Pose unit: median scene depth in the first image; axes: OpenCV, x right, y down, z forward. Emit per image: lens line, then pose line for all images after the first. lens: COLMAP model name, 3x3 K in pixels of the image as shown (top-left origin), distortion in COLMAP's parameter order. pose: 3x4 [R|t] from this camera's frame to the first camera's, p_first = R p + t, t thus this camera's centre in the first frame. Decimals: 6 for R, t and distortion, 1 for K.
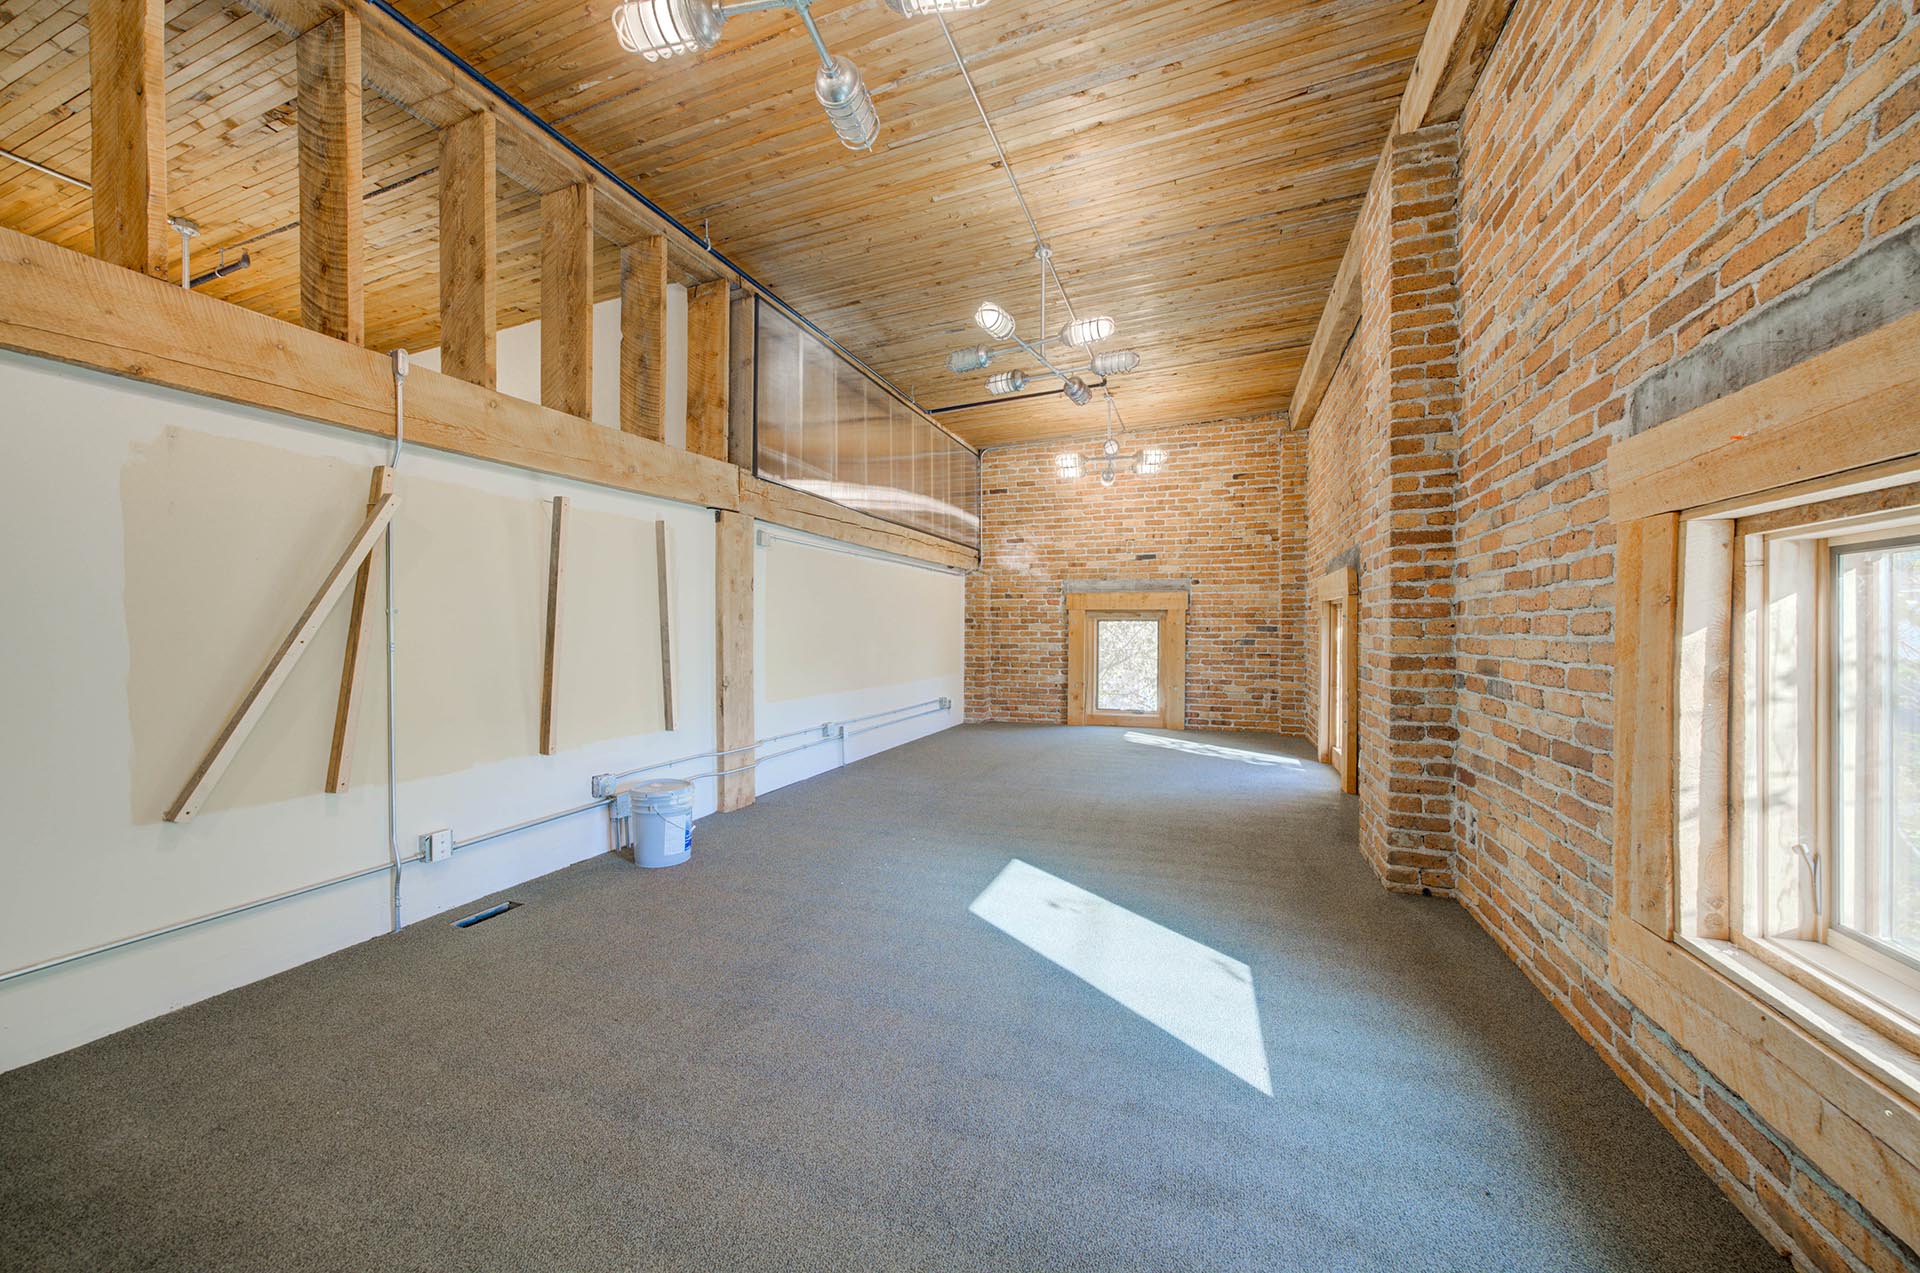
lens RADIAL K [[701.6, 0, 948.6], [0, 701.6, 639.2], [0, 0, 1]] dist [0.001451, 0.000137]
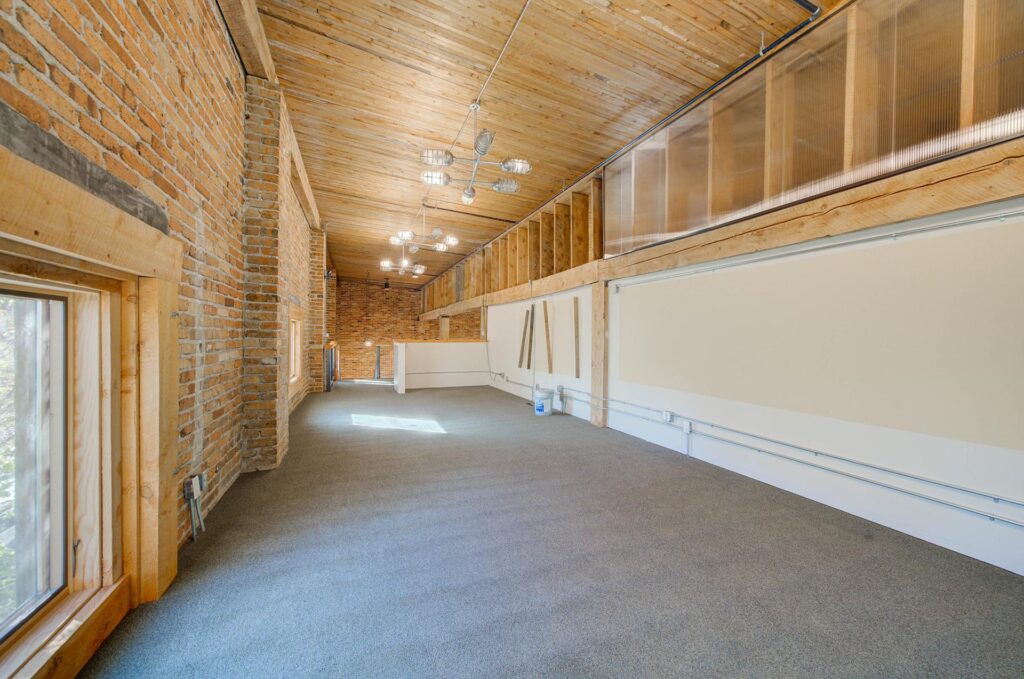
lens RADIAL K [[373.2, 0, 495.8], [0, 373.2, 339.2], [0, 0, 1]] dist [-0.001121, -0.000034]
pose [[-0.734620, -0.004217, -0.678465, 0.663338], [-0.019004, 0.999716, 0.014362, -0.021816], [0.678212, 0.023444, -0.734492, 1.612337]]
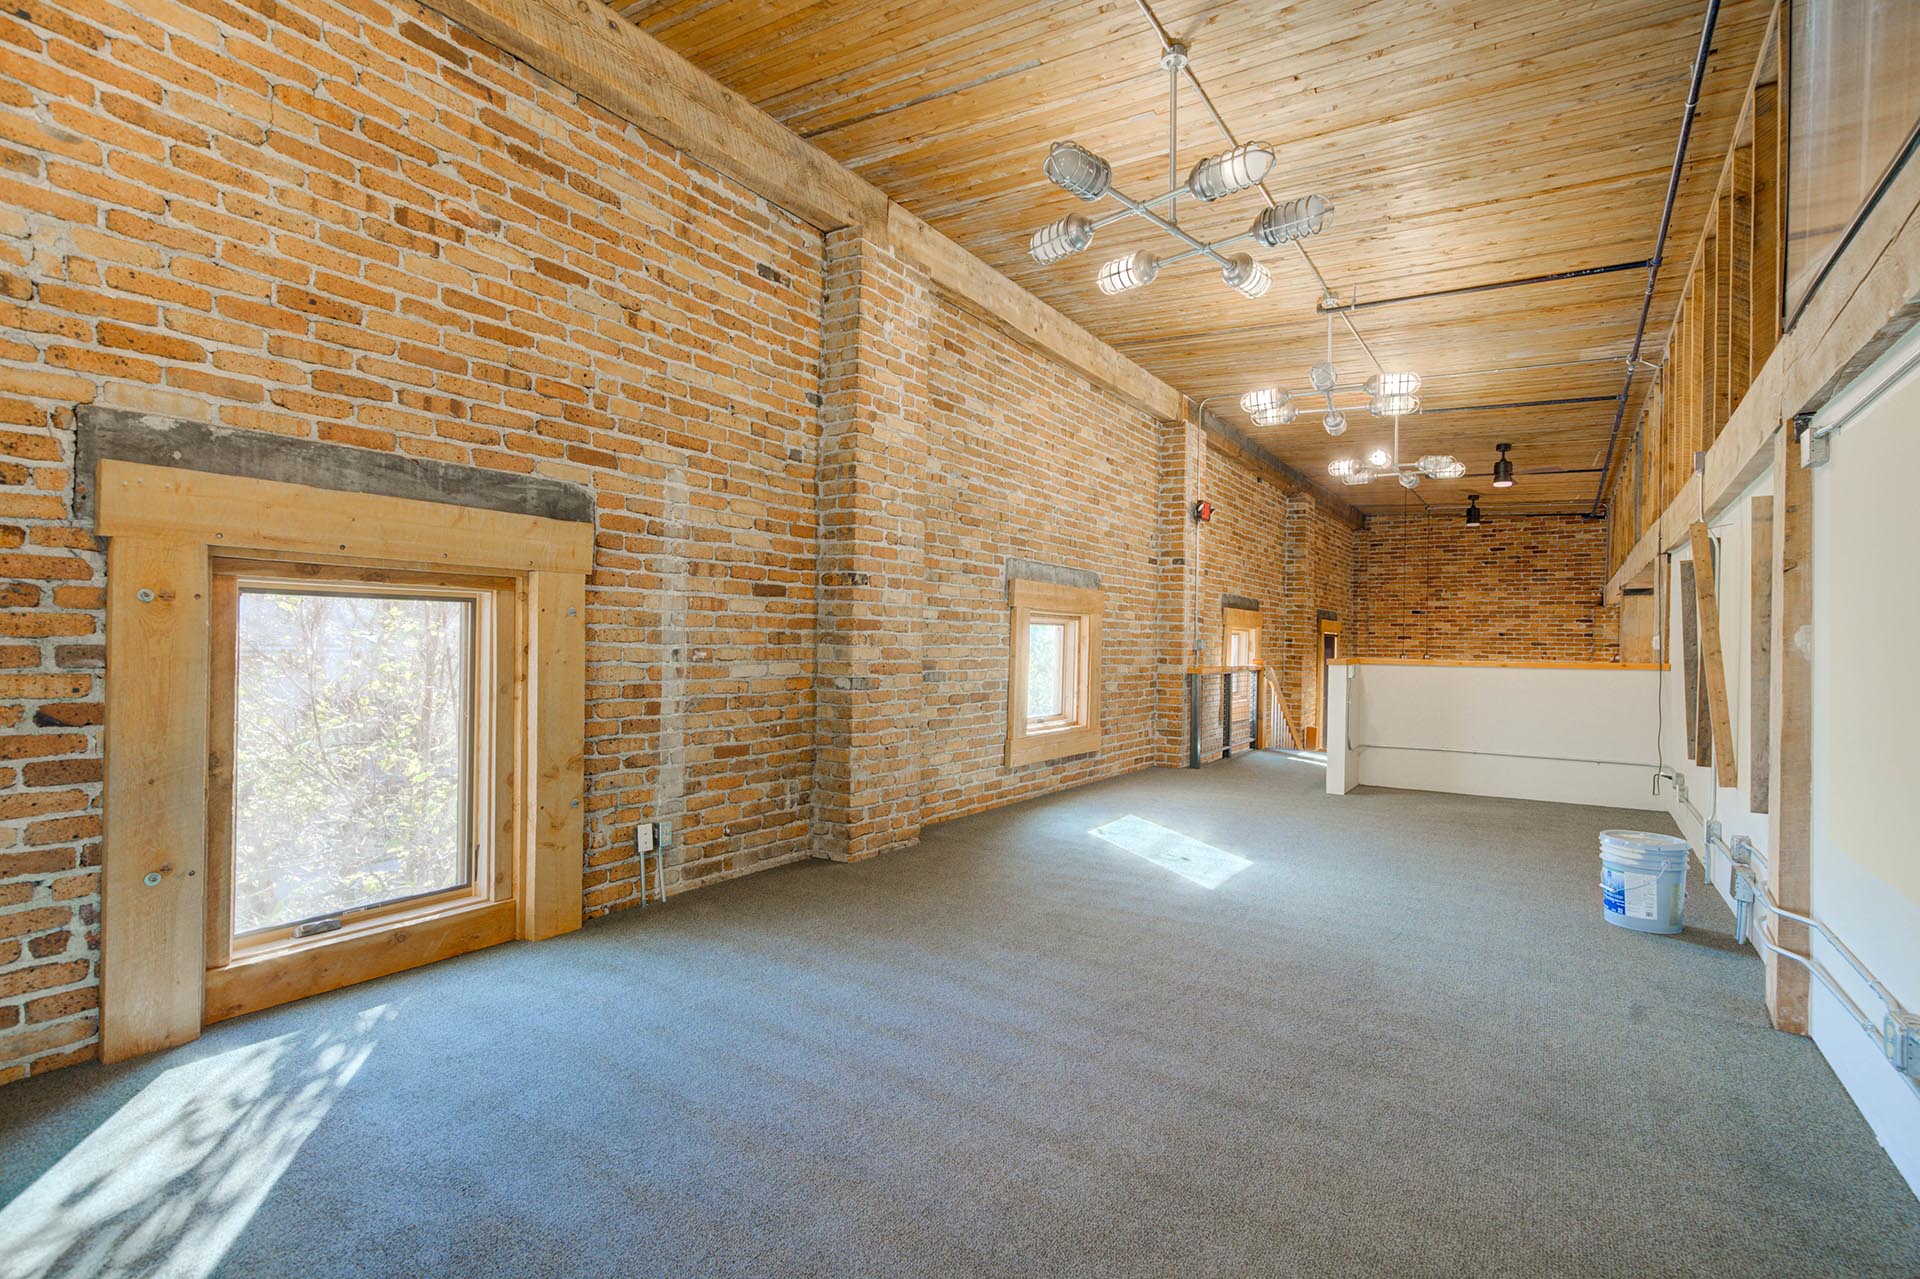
lens RADIAL K [[868.0, 0, 915.1], [0, 868.0, 638.0], [0, 0, 1]] dist [-0.026050, 0.000845]
pose [[-0.968629, -0.016206, 0.247982, 0.179547], [-0.014272, 0.999852, 0.009596, -0.024195], [-0.248101, 0.005755, -0.968717, 1.748127]]
